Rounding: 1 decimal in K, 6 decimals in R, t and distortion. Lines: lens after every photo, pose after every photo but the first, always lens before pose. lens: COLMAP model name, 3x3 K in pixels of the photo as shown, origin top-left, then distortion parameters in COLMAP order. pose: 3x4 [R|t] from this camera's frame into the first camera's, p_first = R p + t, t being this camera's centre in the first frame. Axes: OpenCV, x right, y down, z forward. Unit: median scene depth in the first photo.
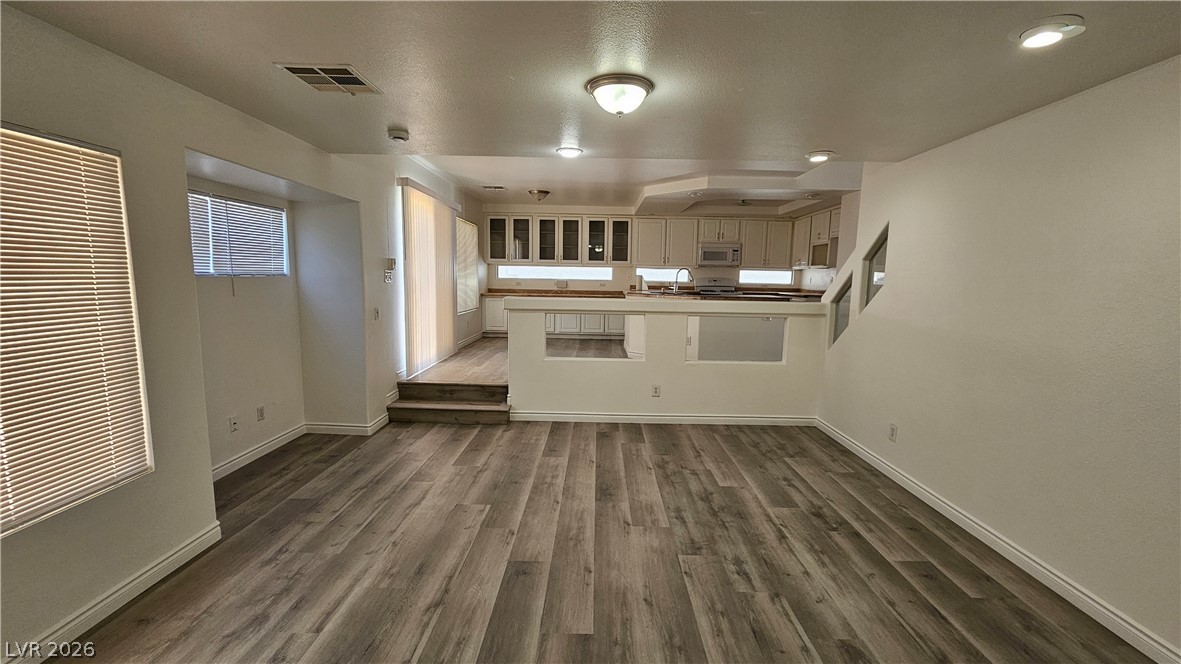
lens RADIAL K [[488.3, 0, 593.6], [0, 488.3, 338.0], [0, 0, 1]] dist [-0.003270, 0.000540]
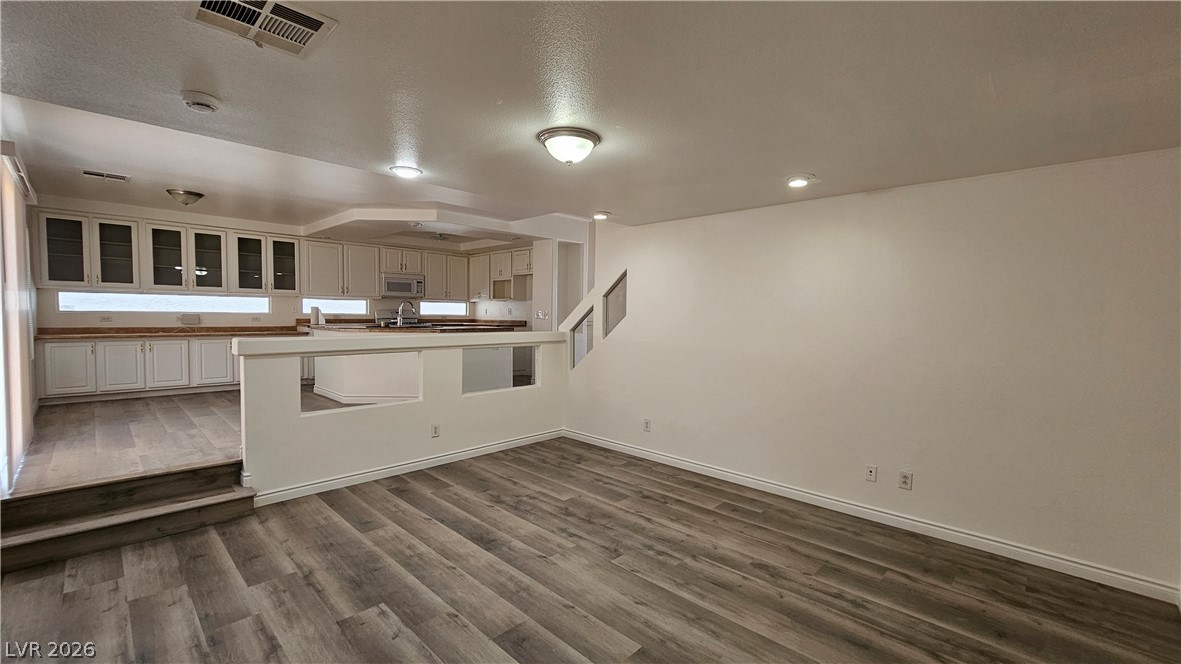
lens RADIAL K [[488.3, 0, 596.3], [0, 488.3, 336.7], [0, 0, 1]] dist [-0.003270, 0.000540]
pose [[0.686231, -0.043127, 0.726104, -0.428054], [0.089024, 0.995716, -0.024995, -0.026905], [-0.721915, 0.081793, 0.687131, 0.147828]]
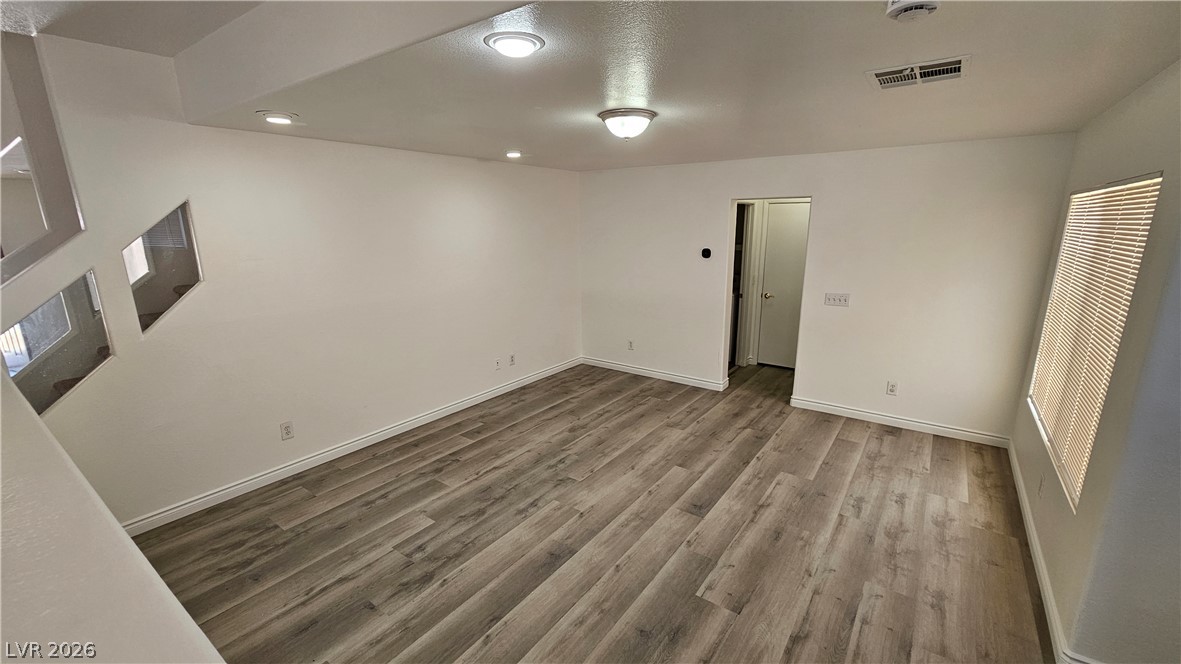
lens RADIAL K [[488.3, 0, 593.6], [0, 488.3, 341.0], [0, 0, 1]] dist [-0.003270, 0.000540]
pose [[-0.817376, -0.150741, 0.556034, -0.363877], [0.062872, 0.936056, 0.346188, -0.251118], [-0.572664, 0.317924, -0.755633, 1.259494]]
